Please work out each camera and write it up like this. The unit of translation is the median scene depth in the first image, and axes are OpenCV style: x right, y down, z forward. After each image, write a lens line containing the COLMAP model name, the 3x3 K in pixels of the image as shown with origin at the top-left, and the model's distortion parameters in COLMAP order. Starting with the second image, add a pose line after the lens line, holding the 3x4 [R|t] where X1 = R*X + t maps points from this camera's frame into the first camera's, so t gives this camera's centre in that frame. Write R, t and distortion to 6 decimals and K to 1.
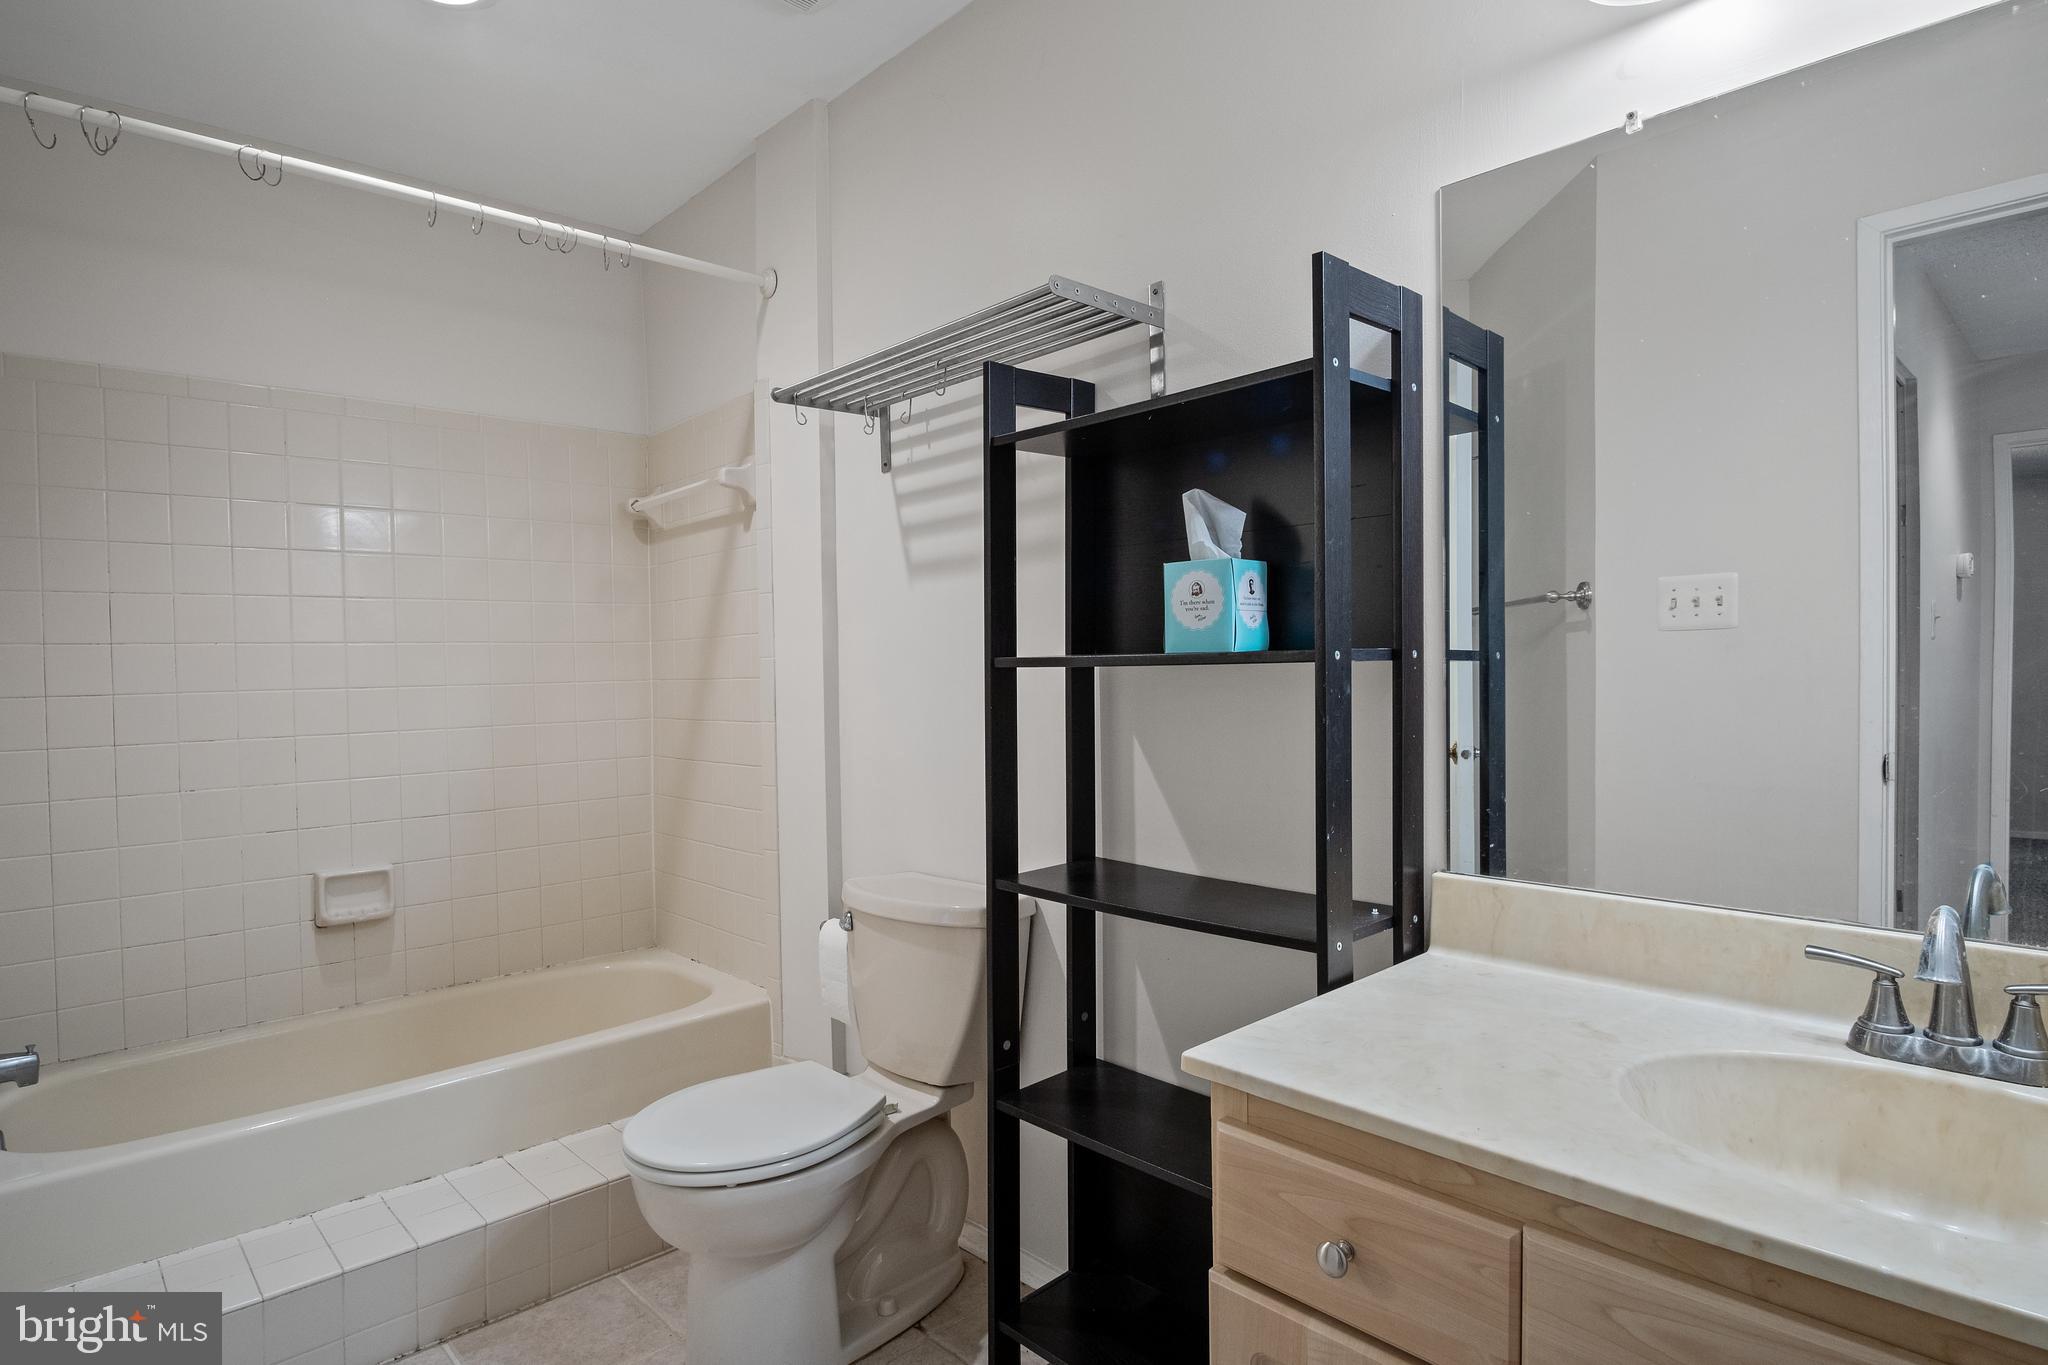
lens RADIAL K [[1100.4, 0, 1027.5], [0, 1100.4, 676.1], [0, 0, 1]] dist [-0.001232, -0.007019]
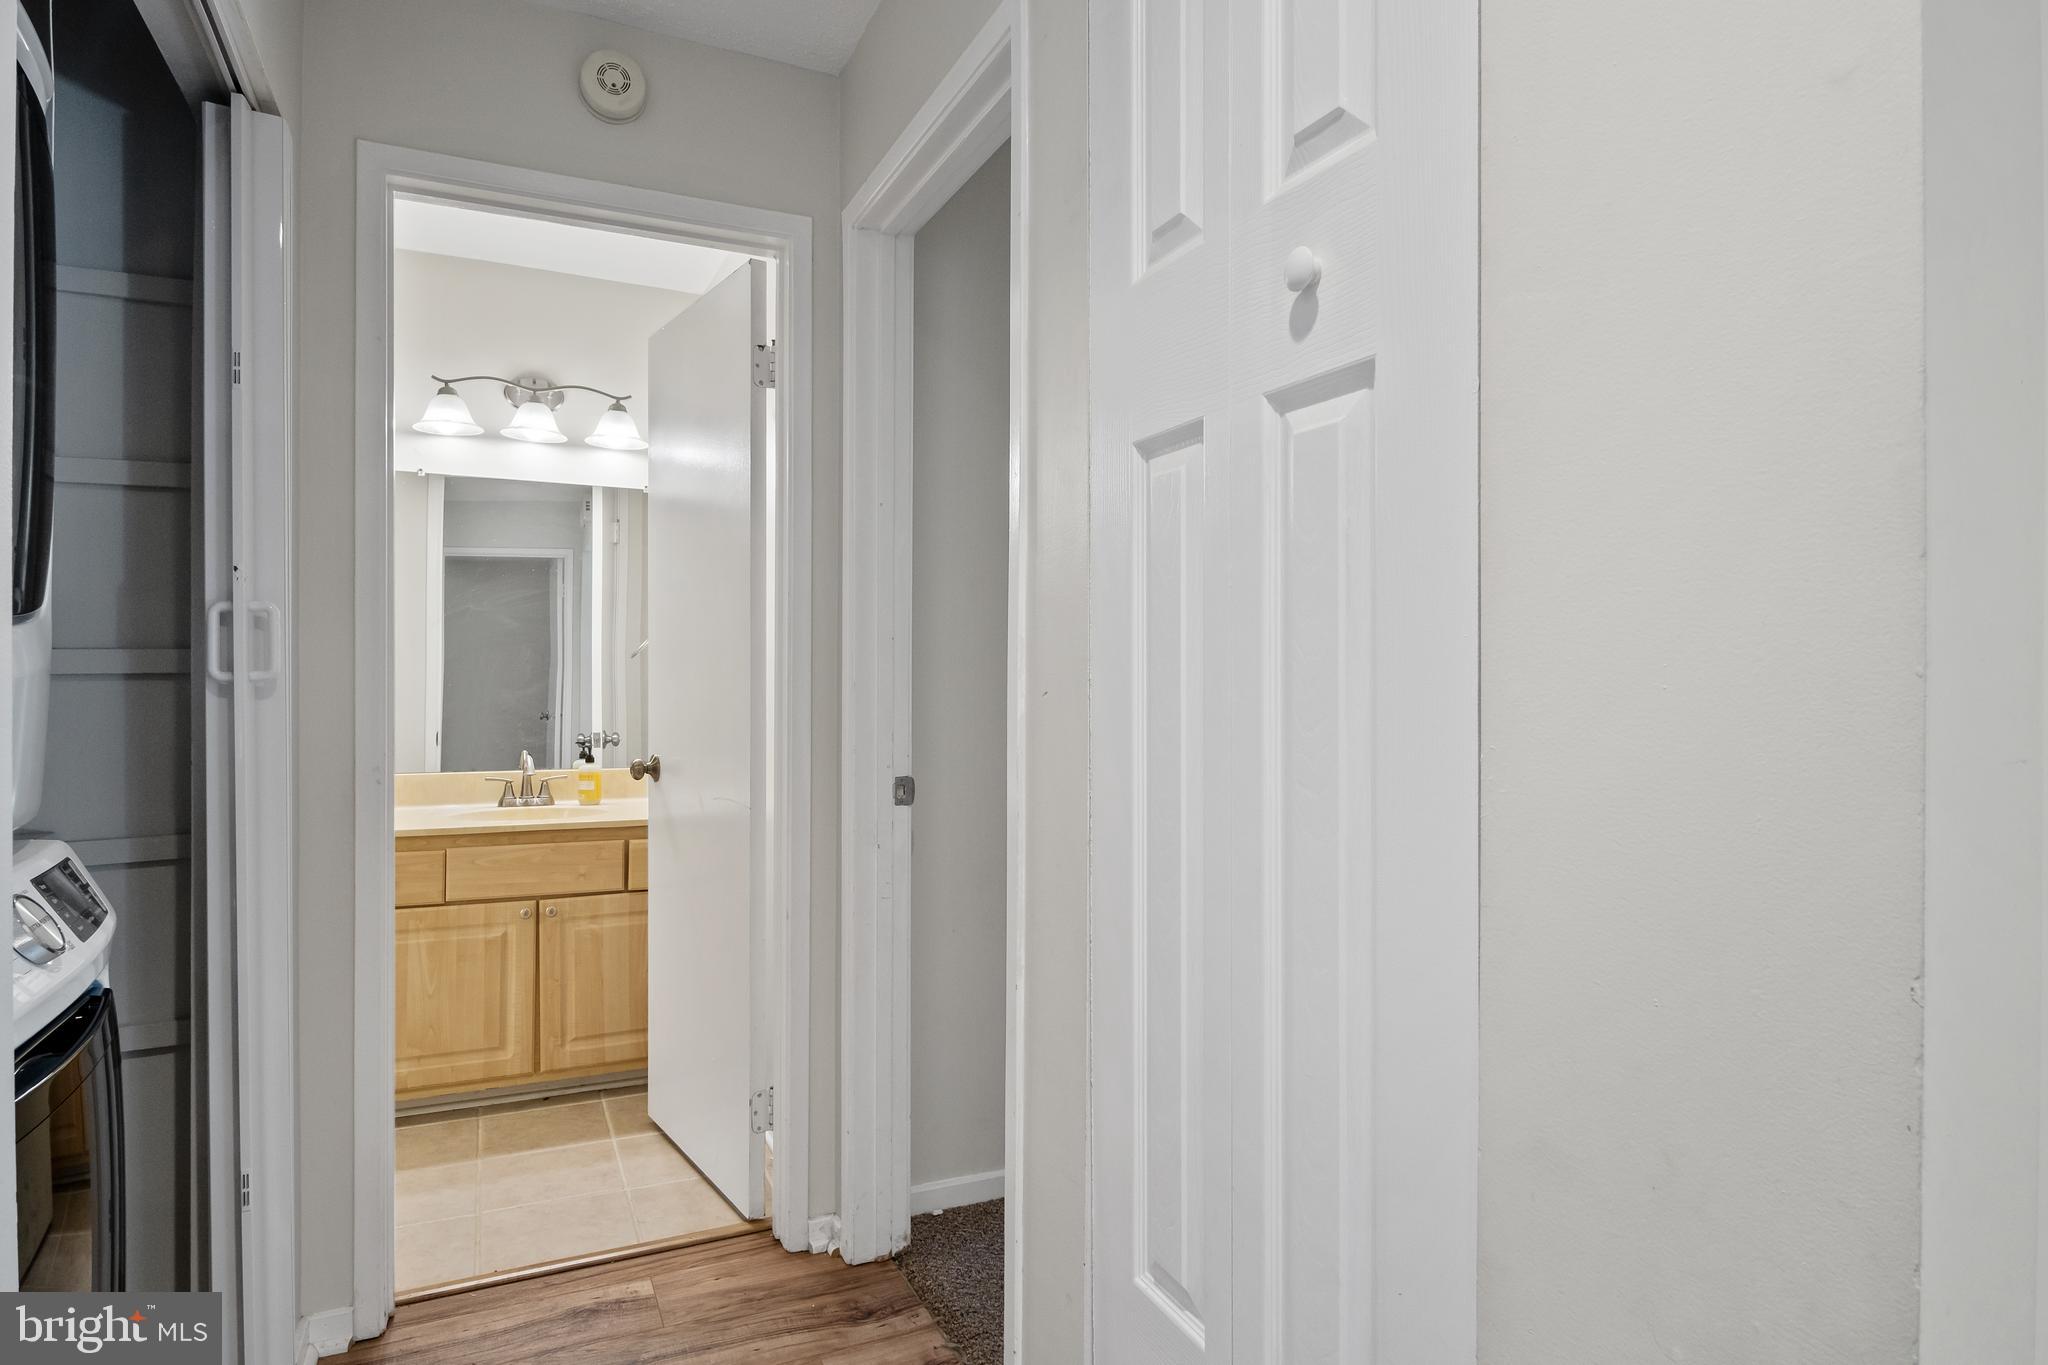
lens RADIAL K [[1100.4, 0, 1027.5], [0, 1100.4, 676.1], [0, 0, 1]] dist [-0.001232, -0.007019]
pose [[0.298781, 0.014433, 0.954212, -1.798266], [0.009335, 0.999794, -0.018045, 0.042923], [-0.954276, 0.014300, 0.298585, -1.372581]]
